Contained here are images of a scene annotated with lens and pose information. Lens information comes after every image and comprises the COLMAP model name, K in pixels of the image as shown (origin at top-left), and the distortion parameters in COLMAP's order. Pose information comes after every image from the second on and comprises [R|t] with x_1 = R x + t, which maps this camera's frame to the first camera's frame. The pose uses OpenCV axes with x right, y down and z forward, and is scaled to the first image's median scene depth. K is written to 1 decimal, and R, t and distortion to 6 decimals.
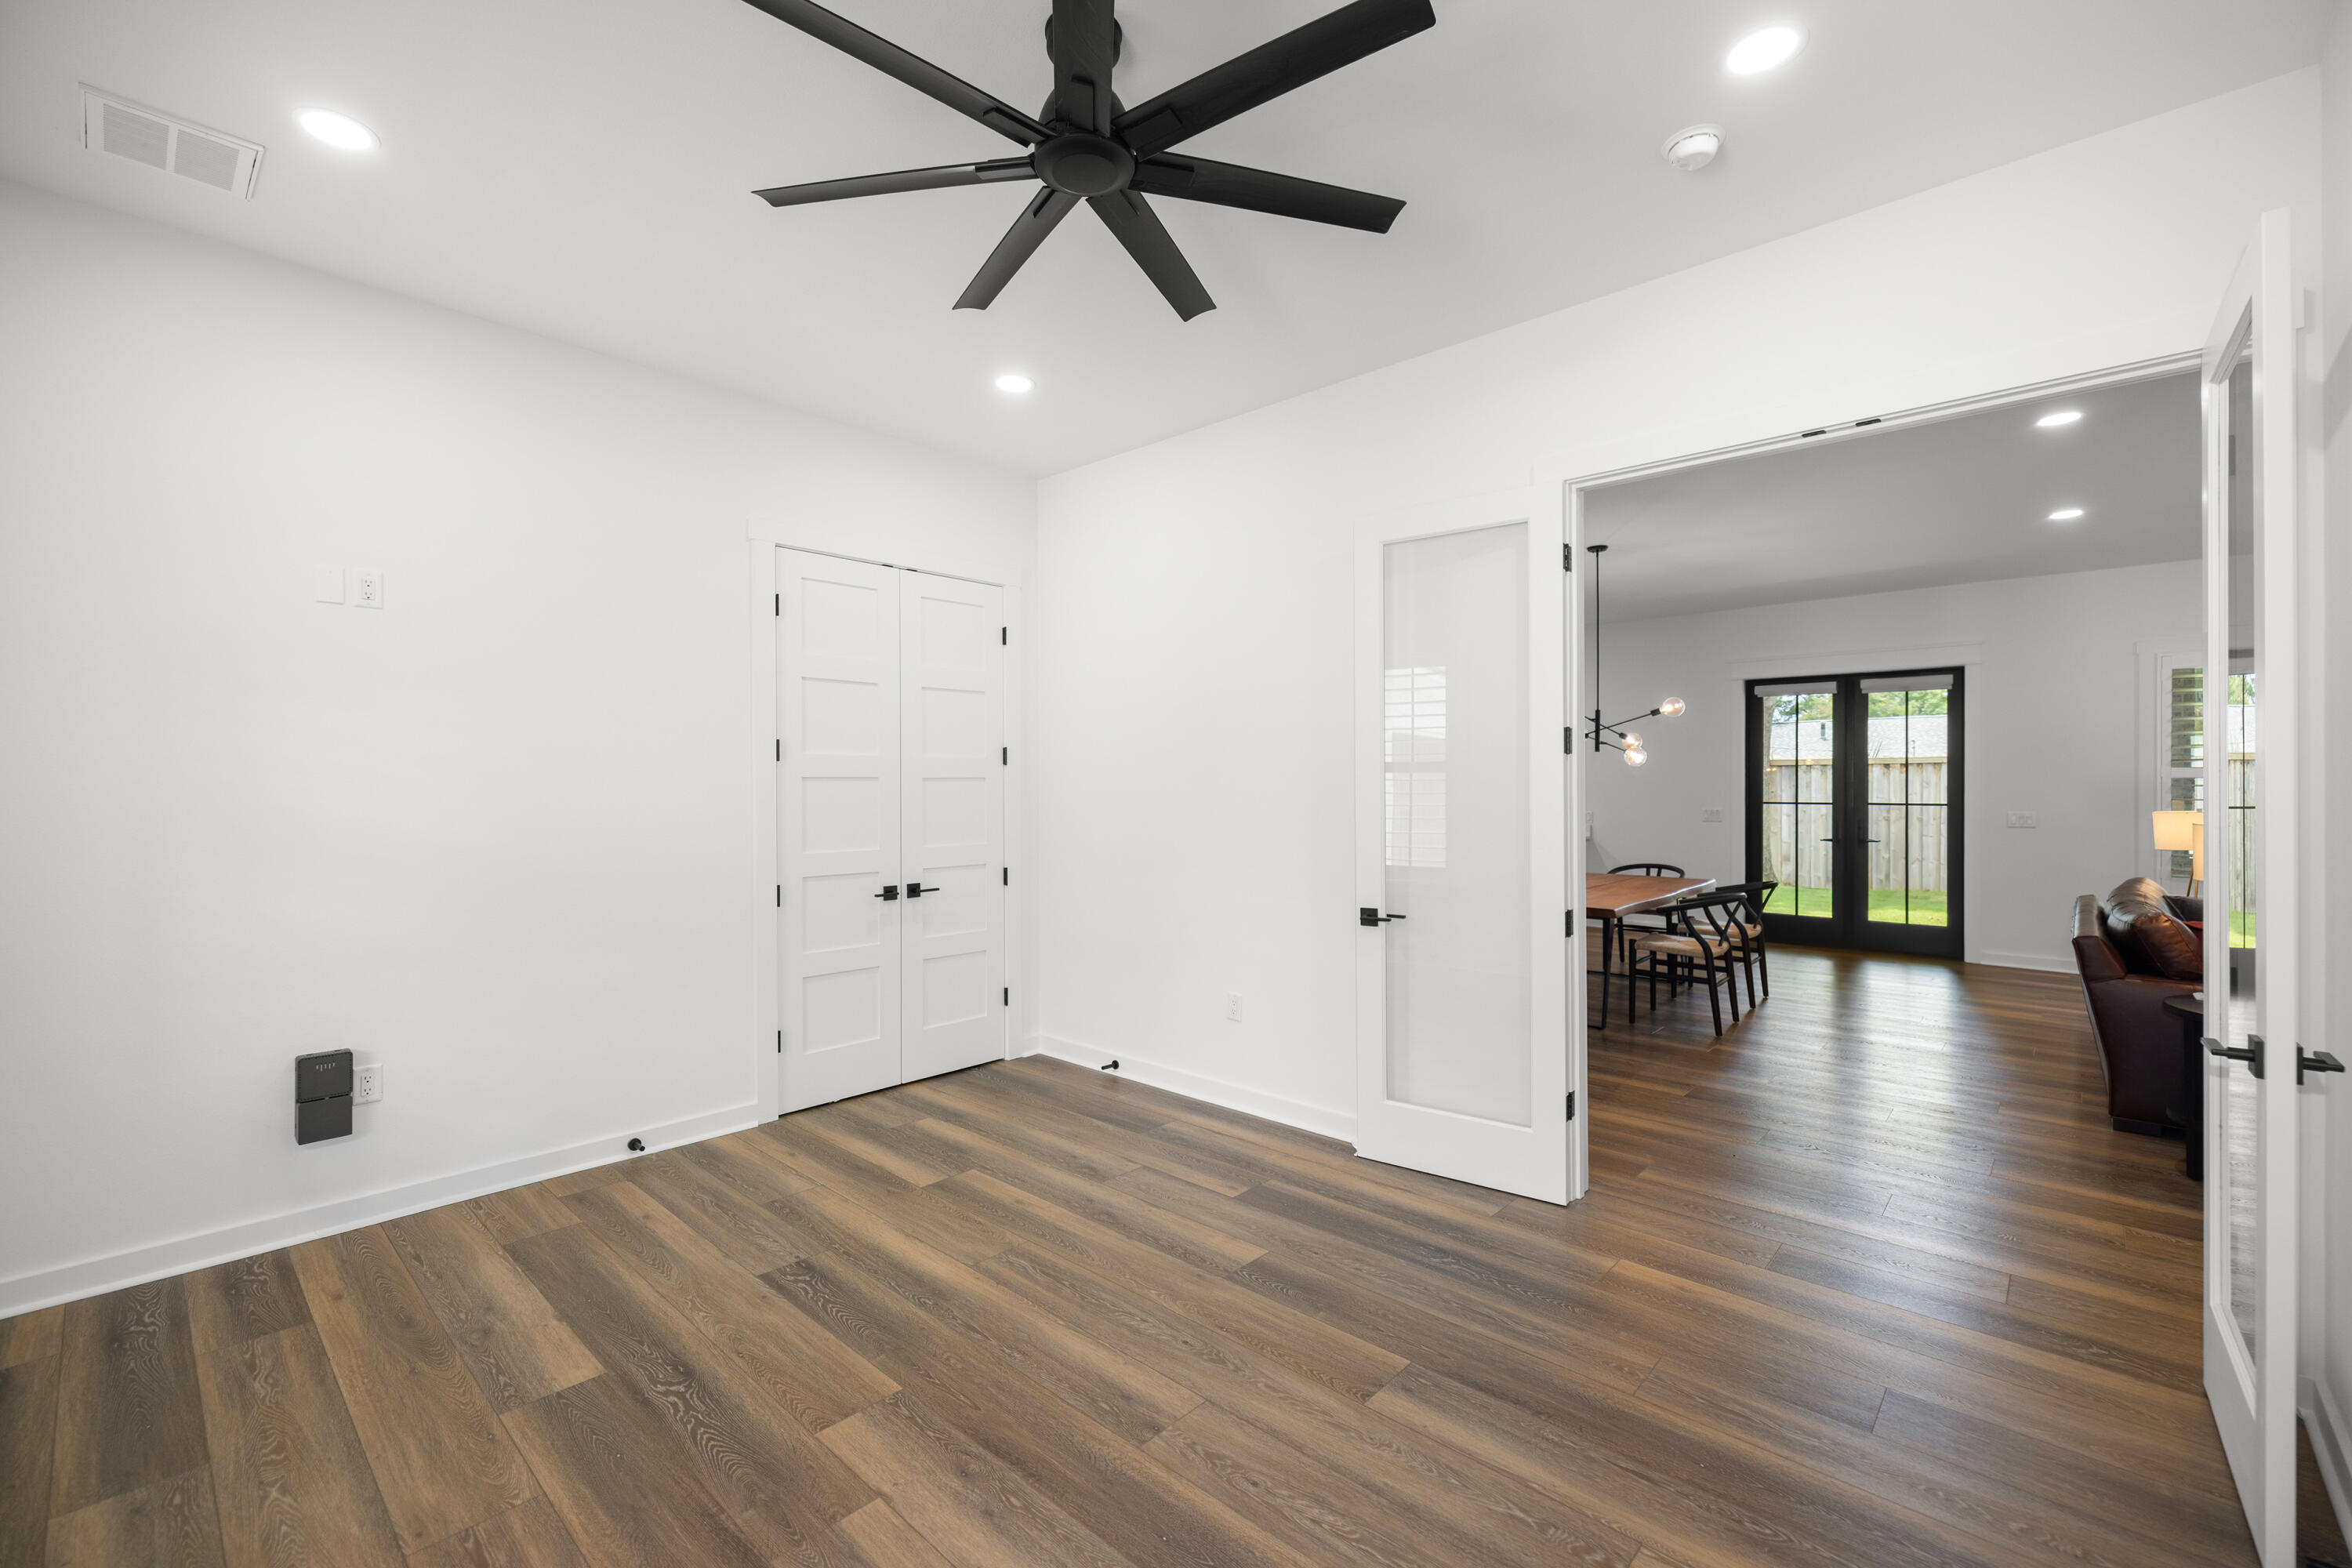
lens RADIAL K [[971.4, 0, 1176.0], [0, 971.4, 784.0], [0, 0, 1]] dist [0.003170, 0.000658]
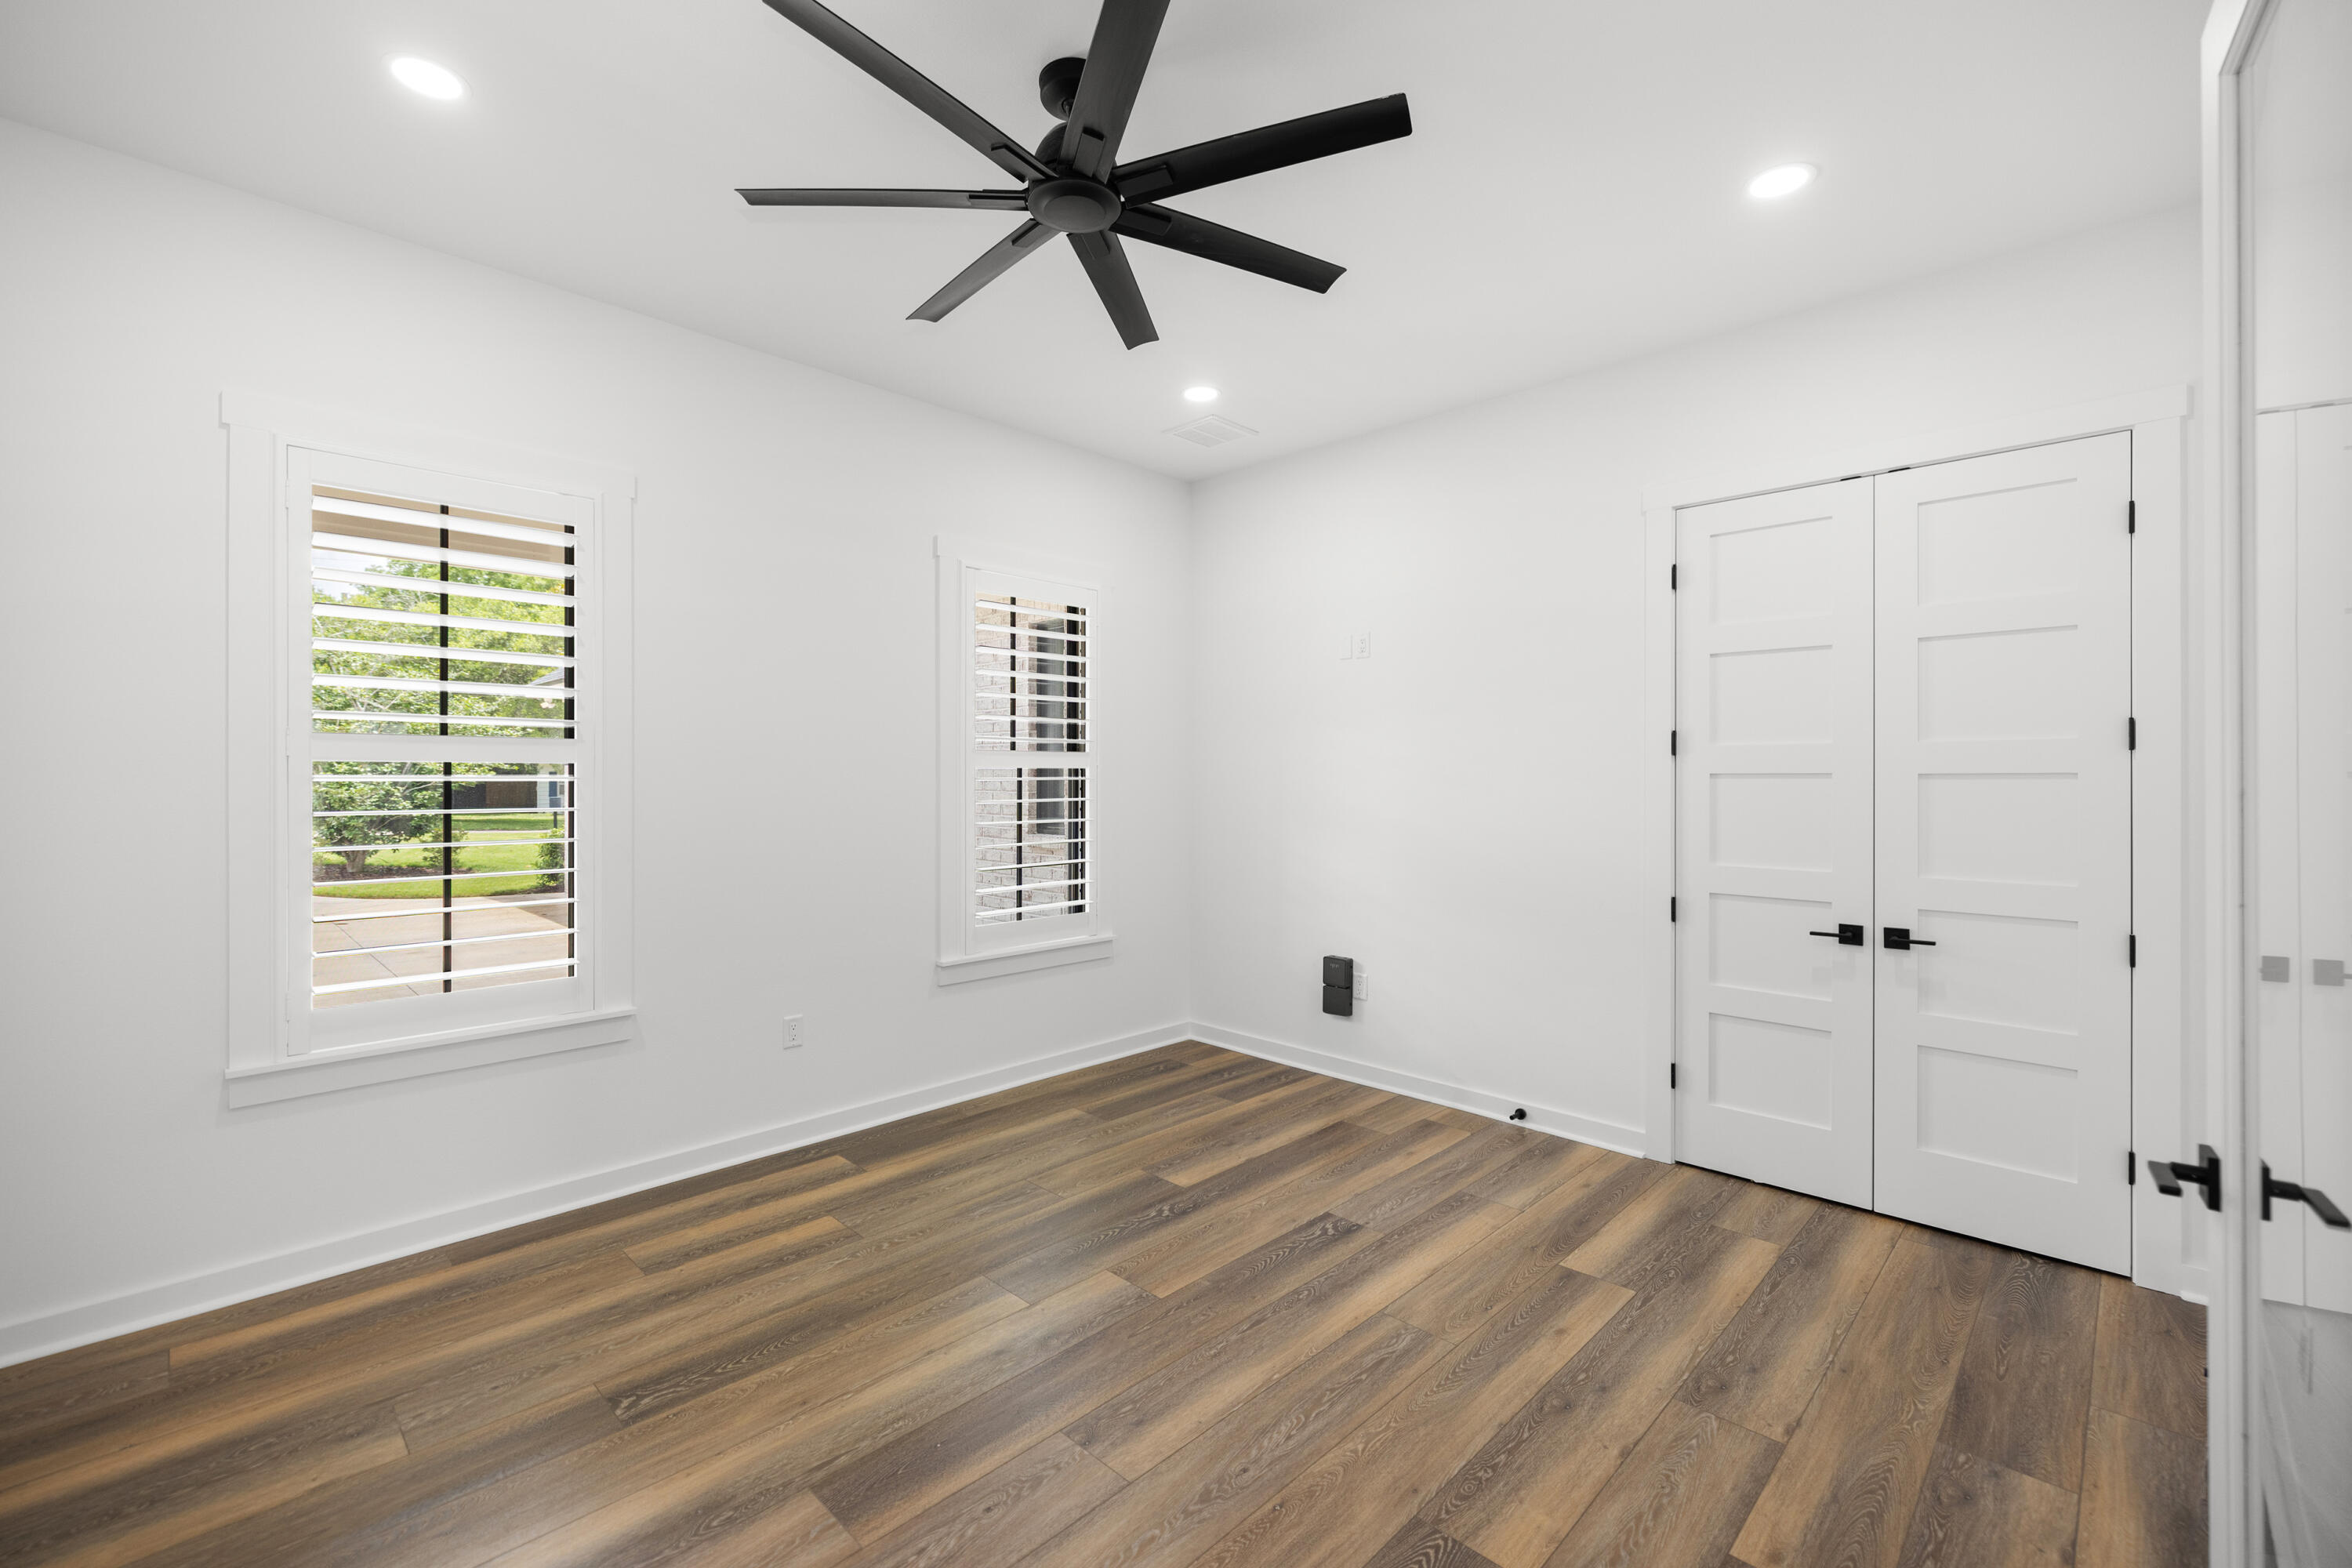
lens RADIAL K [[1011.3, 0, 1176.0], [0, 1011.3, 784.0], [0, 0, 1]] dist [0.010547, 0.000222]
pose [[-0.029469, 0.009467, -0.999521, 0.685945], [-0.001407, 0.999954, 0.009513, -0.007585], [0.999565, 0.001687, -0.029454, 0.772595]]
